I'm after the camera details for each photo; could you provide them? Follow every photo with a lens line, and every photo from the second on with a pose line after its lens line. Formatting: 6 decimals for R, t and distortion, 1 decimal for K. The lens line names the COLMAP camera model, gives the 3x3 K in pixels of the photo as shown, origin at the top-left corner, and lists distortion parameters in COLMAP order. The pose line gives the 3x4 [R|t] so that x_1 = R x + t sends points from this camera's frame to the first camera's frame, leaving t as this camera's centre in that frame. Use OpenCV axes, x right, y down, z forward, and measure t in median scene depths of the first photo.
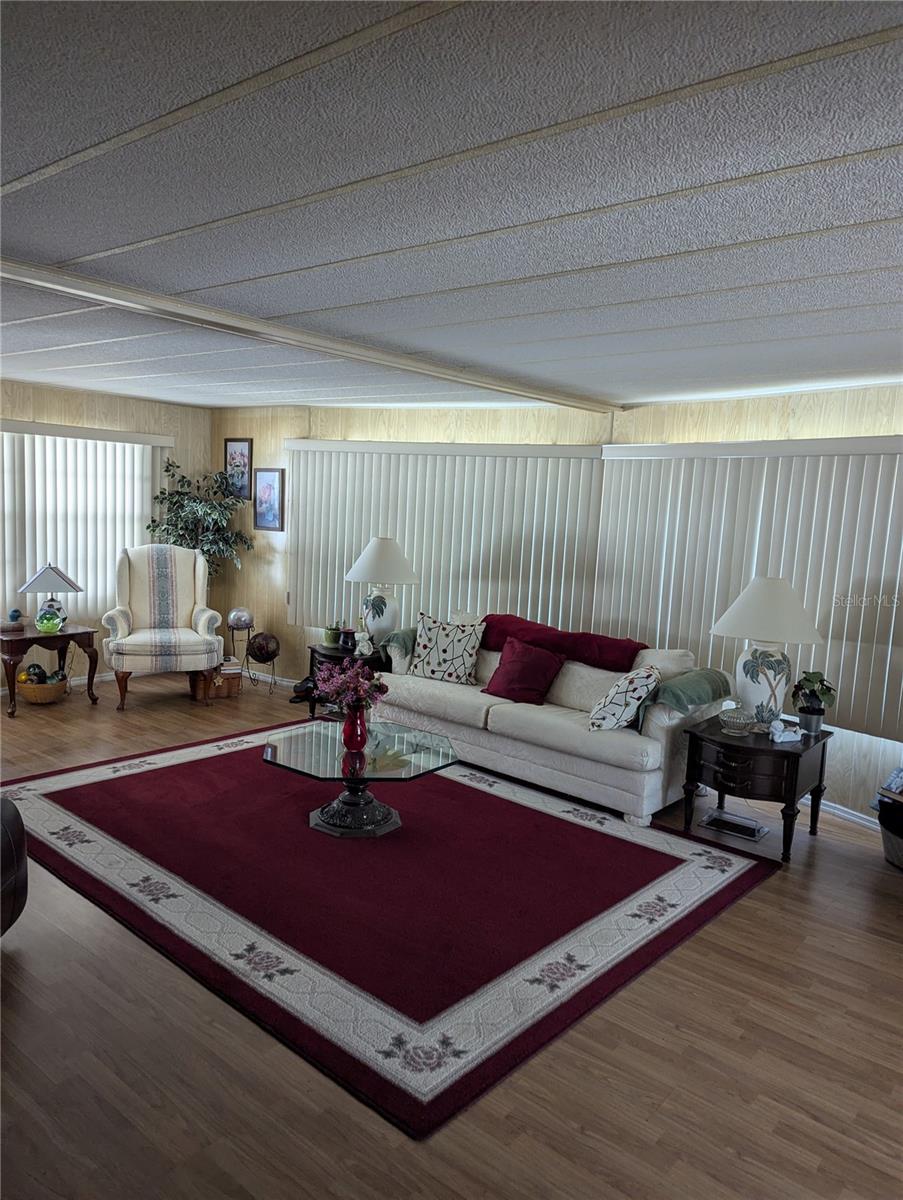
lens RADIAL K [[845.4, 0, 450.6], [0, 845.4, 605.9], [0, 0, 1]] dist [0.073046, -0.065835]
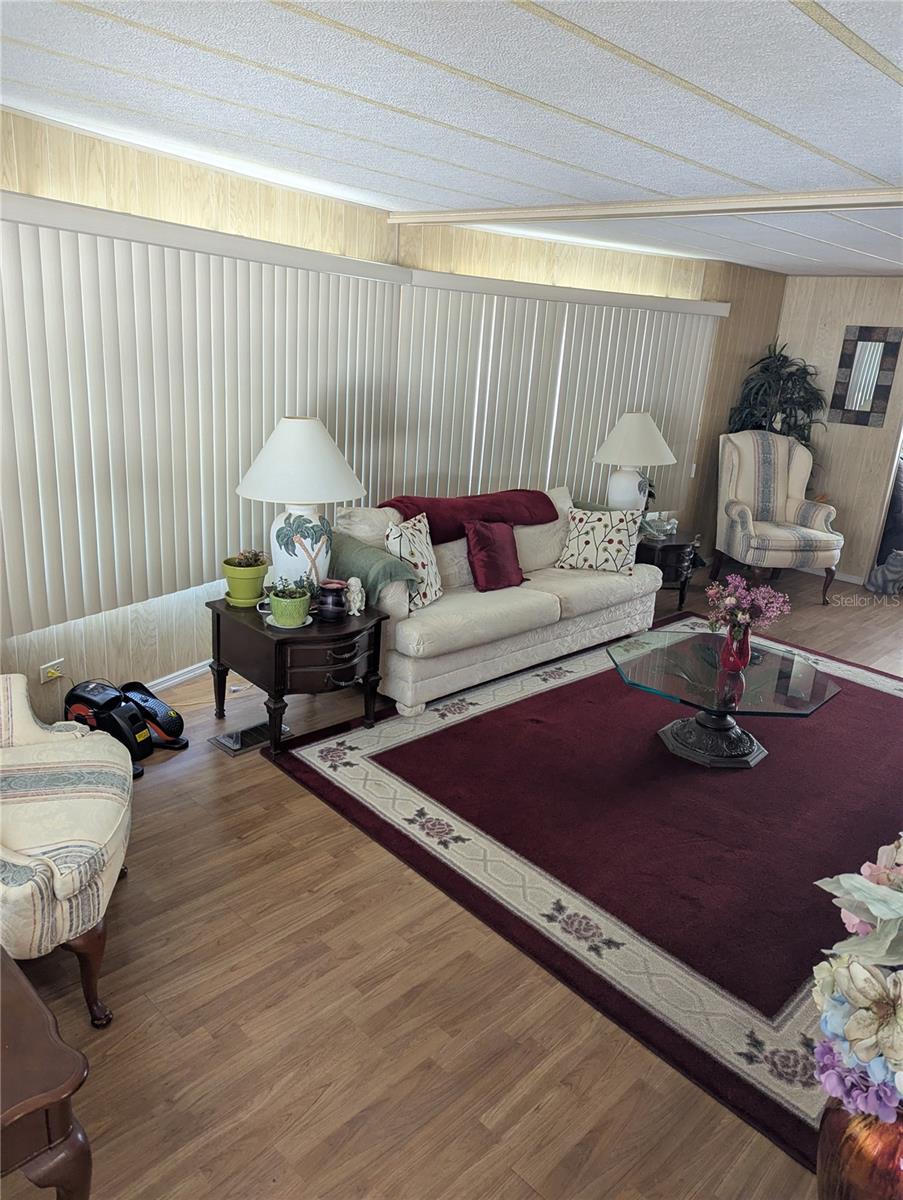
lens RADIAL K [[845.4, 0, 453.9], [0, 845.4, 596.7], [0, 0, 1]] dist [0.073046, -0.065835]
pose [[0.072994, -0.339374, 0.937815, -0.718801], [0.056085, 0.940232, 0.335884, -0.168729], [-0.995754, 0.028080, 0.087665, 0.911819]]
